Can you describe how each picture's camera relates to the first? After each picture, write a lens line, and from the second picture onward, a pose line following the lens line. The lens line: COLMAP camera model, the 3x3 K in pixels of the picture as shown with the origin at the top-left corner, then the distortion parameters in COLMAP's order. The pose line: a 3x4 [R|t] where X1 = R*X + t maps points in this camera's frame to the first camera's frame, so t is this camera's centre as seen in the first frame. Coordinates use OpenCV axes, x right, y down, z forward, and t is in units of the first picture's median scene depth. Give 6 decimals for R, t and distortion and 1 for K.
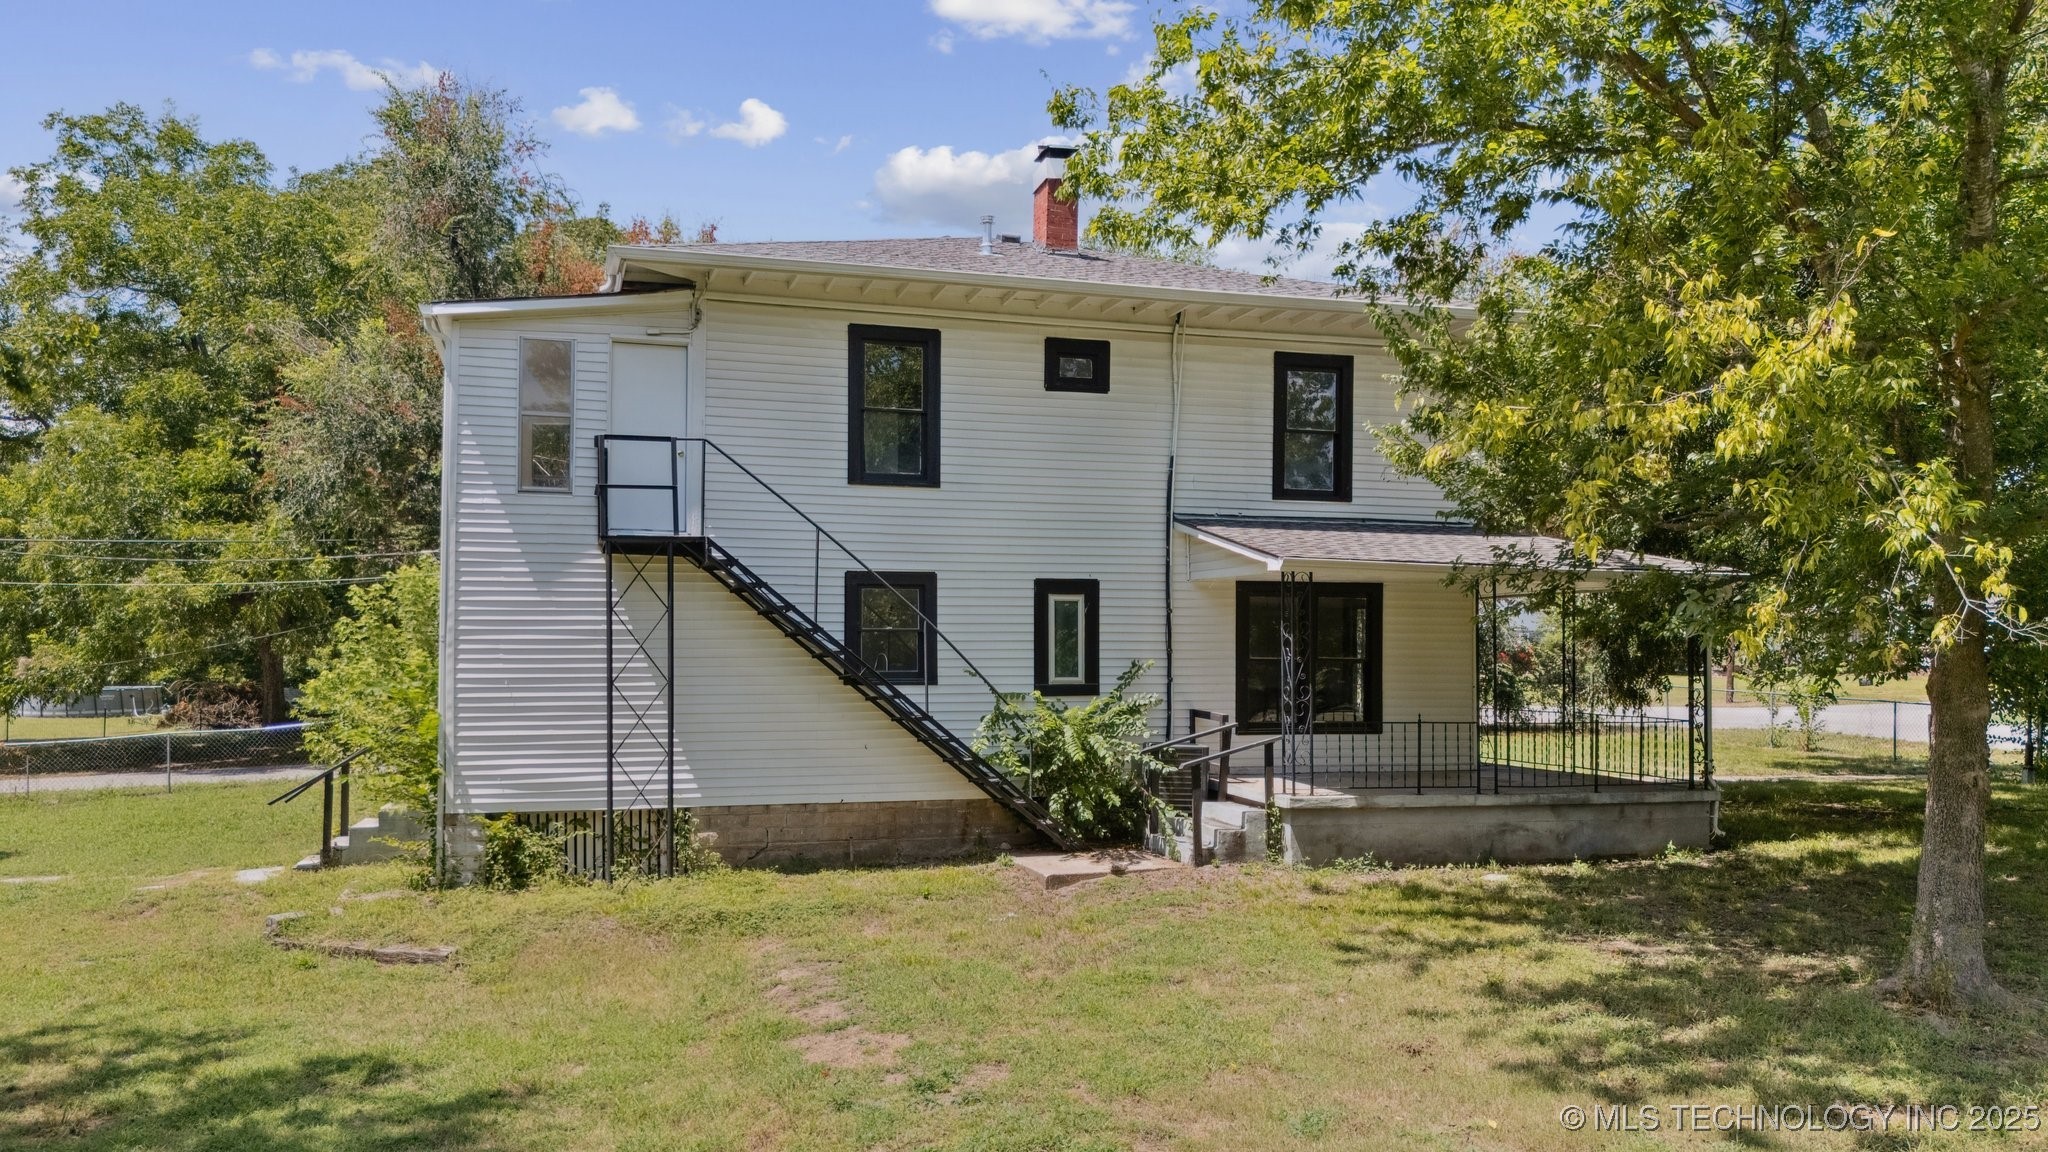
lens RADIAL K [[1616.5, 0, 1024.0], [0, 1616.5, 576.0], [0, 0, 1]] dist [0.049227, -0.003064]
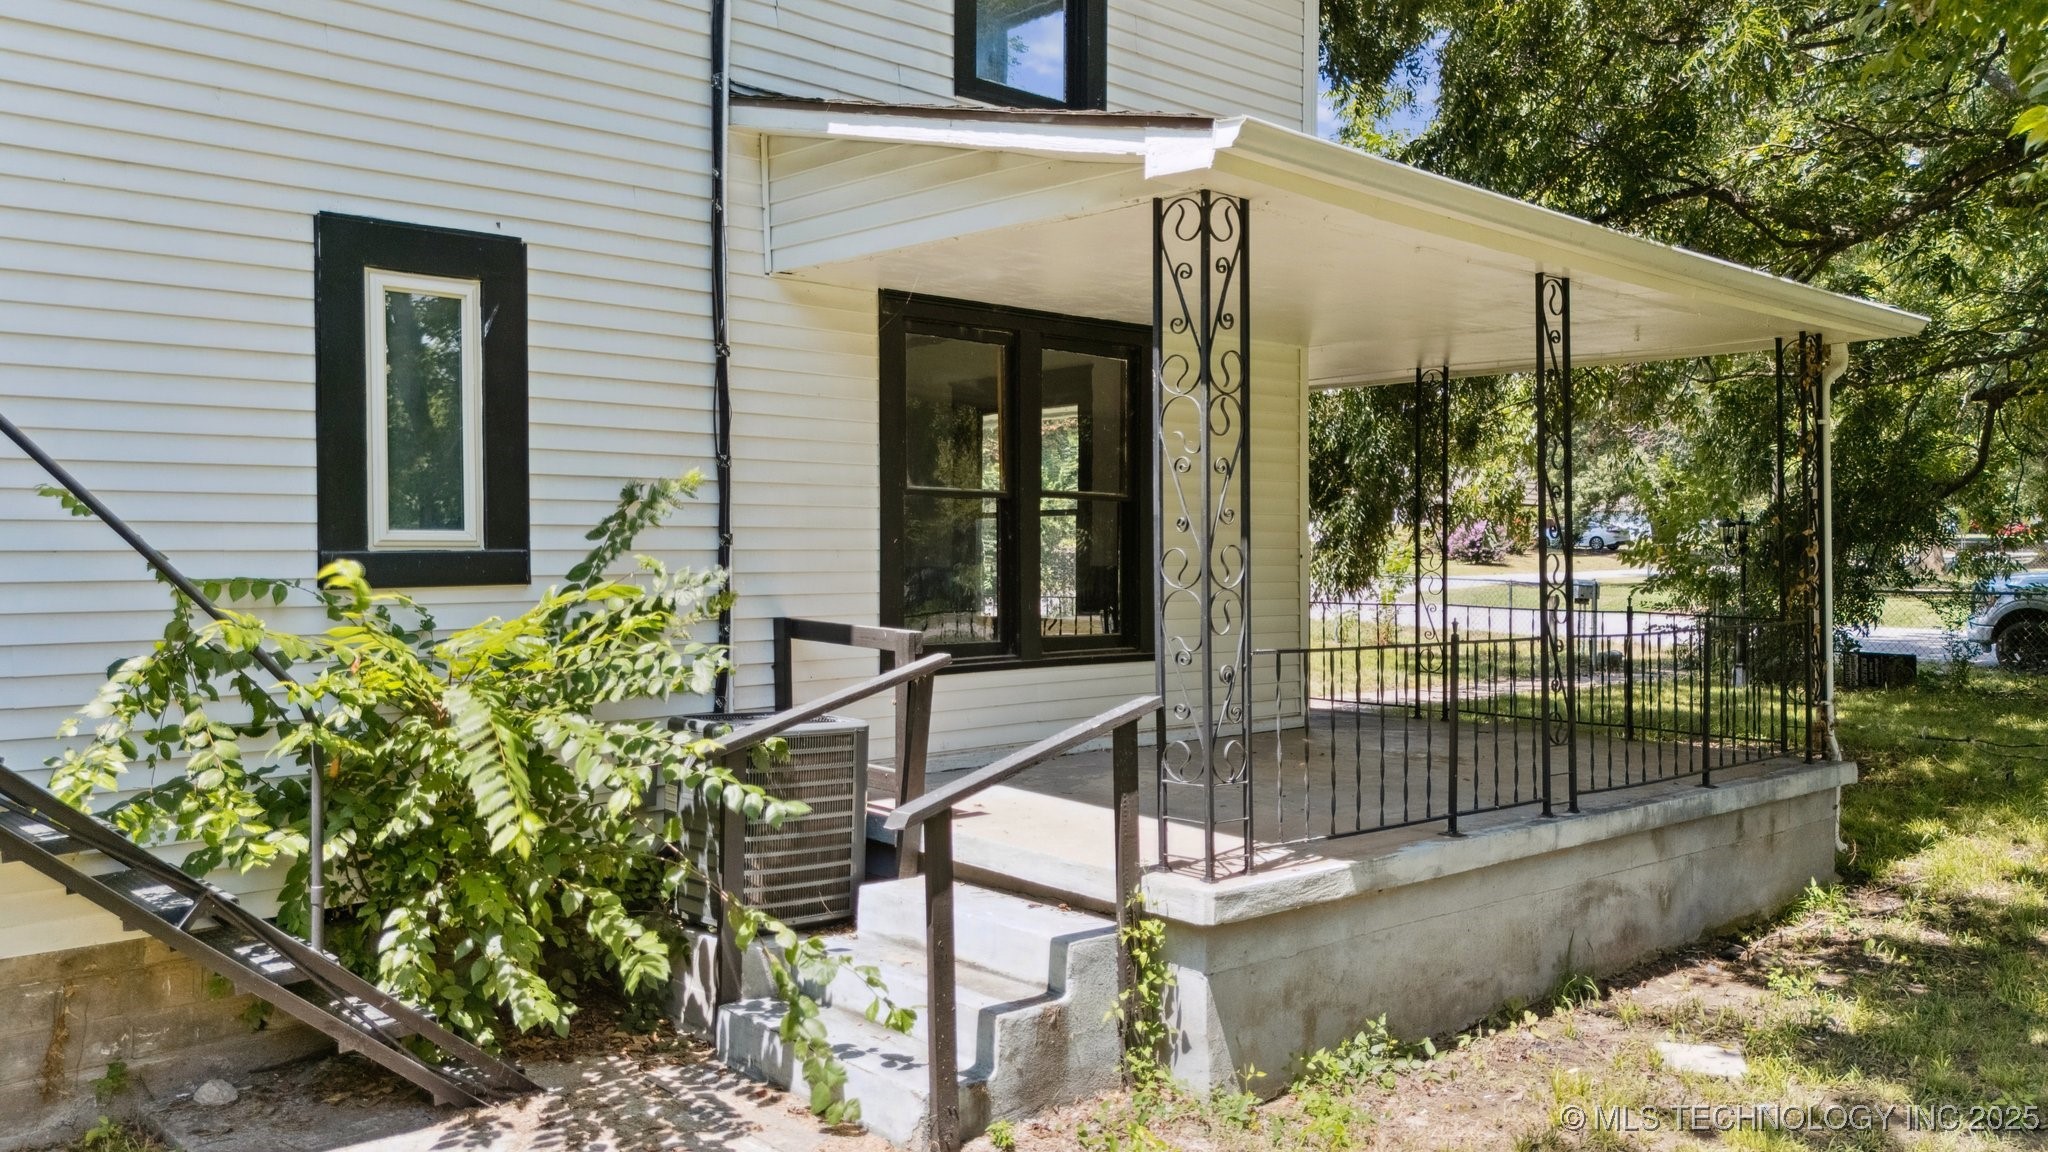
lens RADIAL K [[1616.5, 0, 1024.0], [0, 1616.5, 576.0], [0, 0, 1]] dist [0.049227, -0.003064]
pose [[0.908645, -0.010262, 0.417444, -0.001410], [-0.015756, 0.998143, 0.058833, 0.052193], [-0.417272, -0.060036, 0.906796, 0.669592]]
